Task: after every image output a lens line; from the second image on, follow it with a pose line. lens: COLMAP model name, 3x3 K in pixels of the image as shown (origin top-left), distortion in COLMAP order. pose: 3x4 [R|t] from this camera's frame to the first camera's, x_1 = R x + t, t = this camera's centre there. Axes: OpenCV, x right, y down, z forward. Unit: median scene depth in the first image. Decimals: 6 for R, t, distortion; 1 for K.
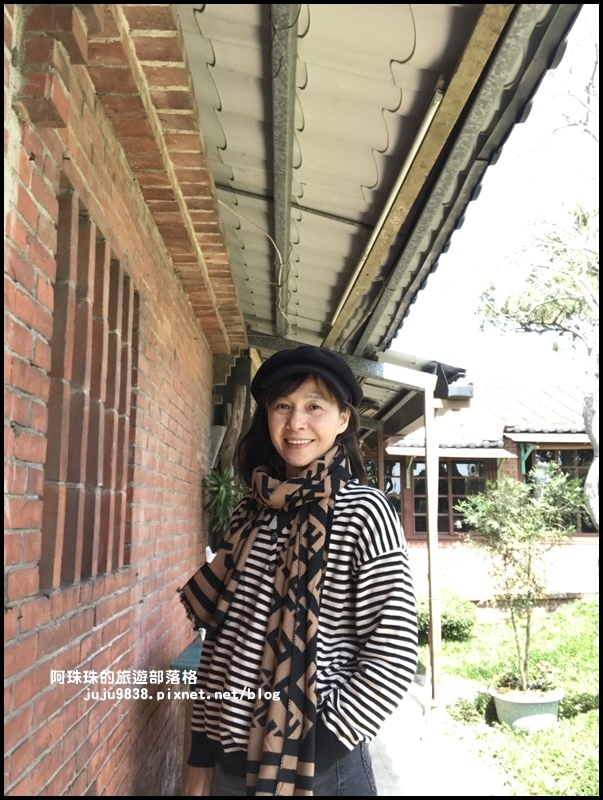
lens RADIAL K [[710.5, 0, 303.3], [0, 710.5, 402.3], [0, 0, 1]] dist [0.017852, -0.026810]
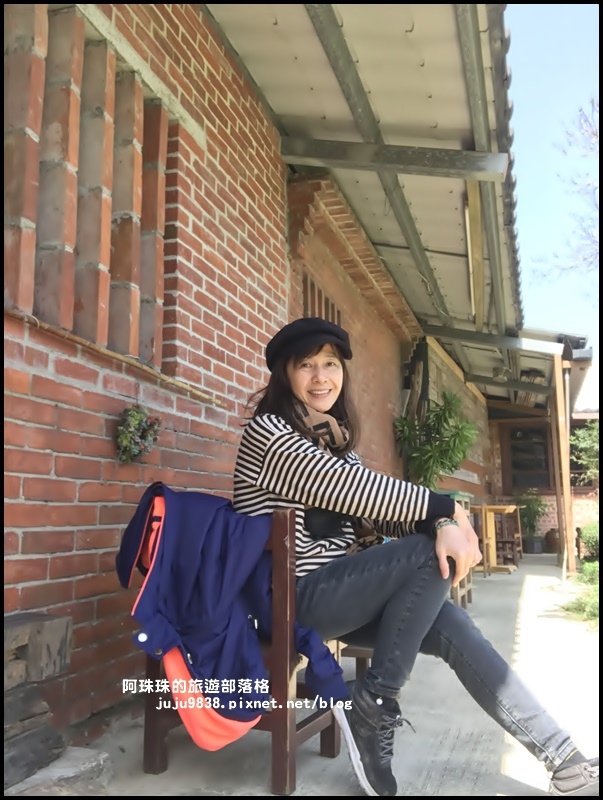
lens RADIAL K [[710.5, 0, 301.6], [0, 710.5, 403.6], [0, 0, 1]] dist [0.017852, -0.026810]
pose [[0.944590, -0.058294, -0.323035, 0.222841], [0.058757, 0.998238, -0.008326, 0.088333], [0.322951, -0.011116, 0.946351, -0.701520]]
